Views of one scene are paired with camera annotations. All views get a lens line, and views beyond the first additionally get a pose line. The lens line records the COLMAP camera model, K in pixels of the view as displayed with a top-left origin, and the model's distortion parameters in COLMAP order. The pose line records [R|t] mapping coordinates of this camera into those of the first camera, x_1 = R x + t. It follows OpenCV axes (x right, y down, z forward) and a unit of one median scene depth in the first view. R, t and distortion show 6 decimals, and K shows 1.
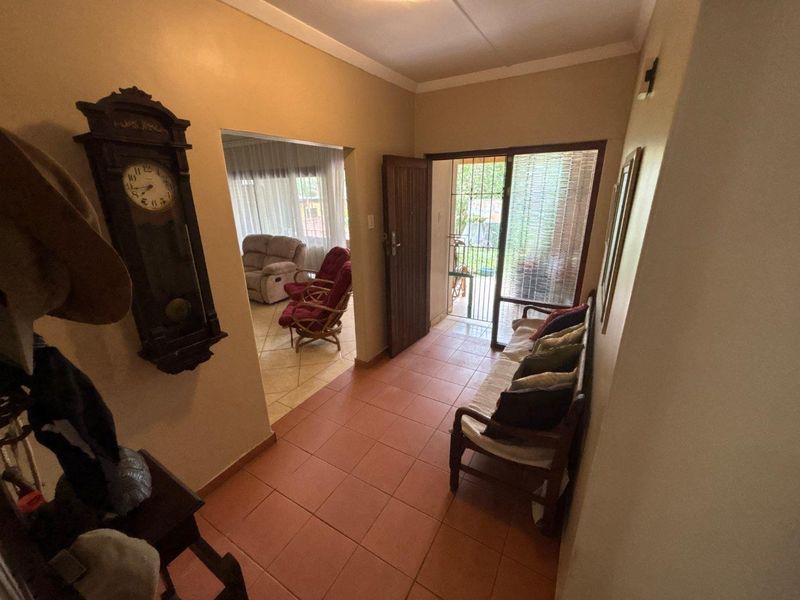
lens RADIAL K [[322.2, 0, 395.1], [0, 322.2, 298.7], [0, 0, 1]] dist [-0.004468, -0.000186]
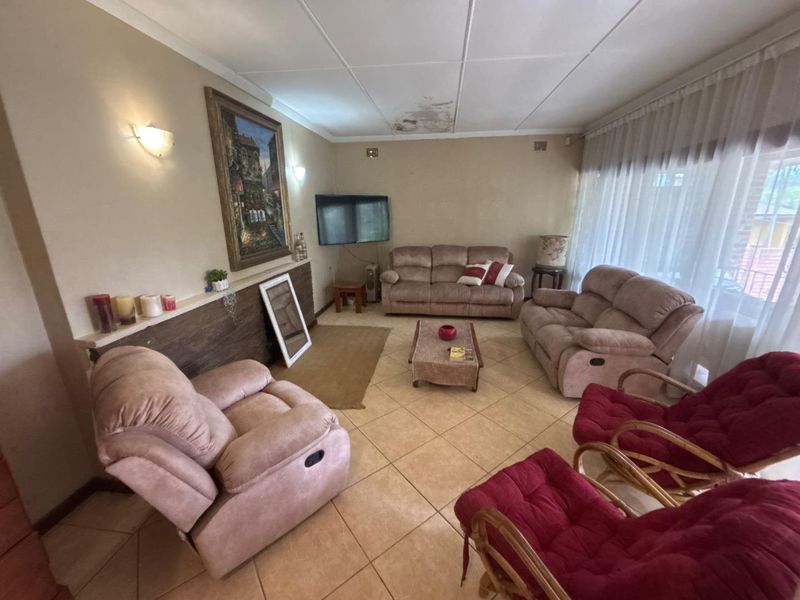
lens RADIAL K [[322.2, 0, 397.1], [0, 322.2, 300.4], [0, 0, 1]] dist [-0.004468, -0.000186]
pose [[0.396669, 0.271037, -0.877036, -0.065179], [-0.299598, 0.941324, 0.155402, -0.123868], [0.867695, 0.201115, 0.454596, 0.441019]]
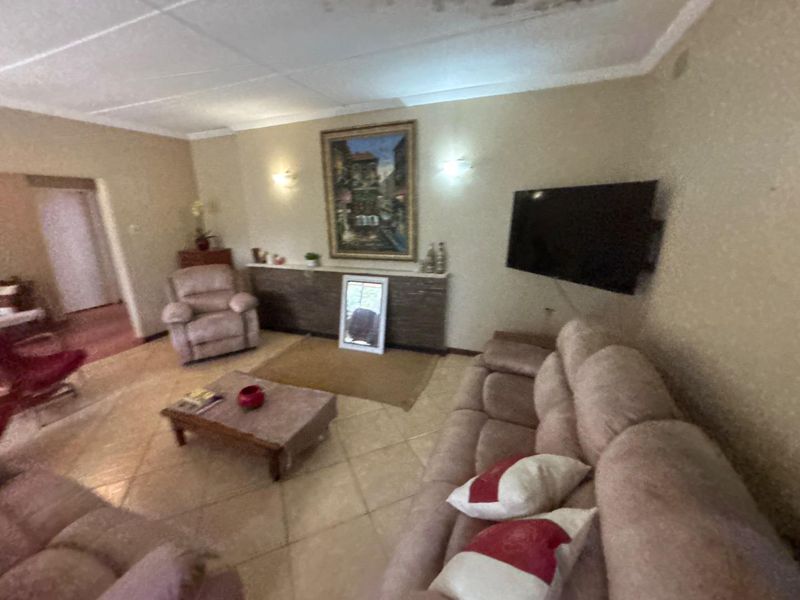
lens RADIAL K [[322.2, 0, 400.3], [0, 322.2, 301.3], [0, 0, 1]] dist [-0.004468, -0.000186]
pose [[-0.985668, 0.078825, -0.149150, -0.671681], [-0.022423, 0.815063, 0.578938, -0.353203], [0.167202, 0.573985, -0.801614, 1.099505]]
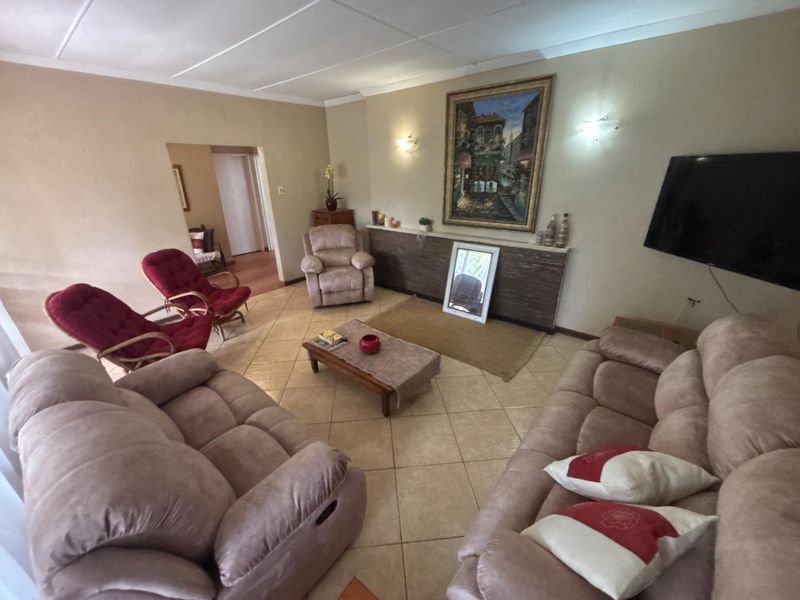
lens RADIAL K [[322.2, 0, 397.6], [0, 322.2, 298.5], [0, 0, 1]] dist [-0.004468, -0.000186]
pose [[-0.986092, -0.028193, 0.163792, -0.655468], [0.086583, 0.754071, 0.651061, -0.370797], [-0.141867, 0.656188, -0.741142, 1.113270]]
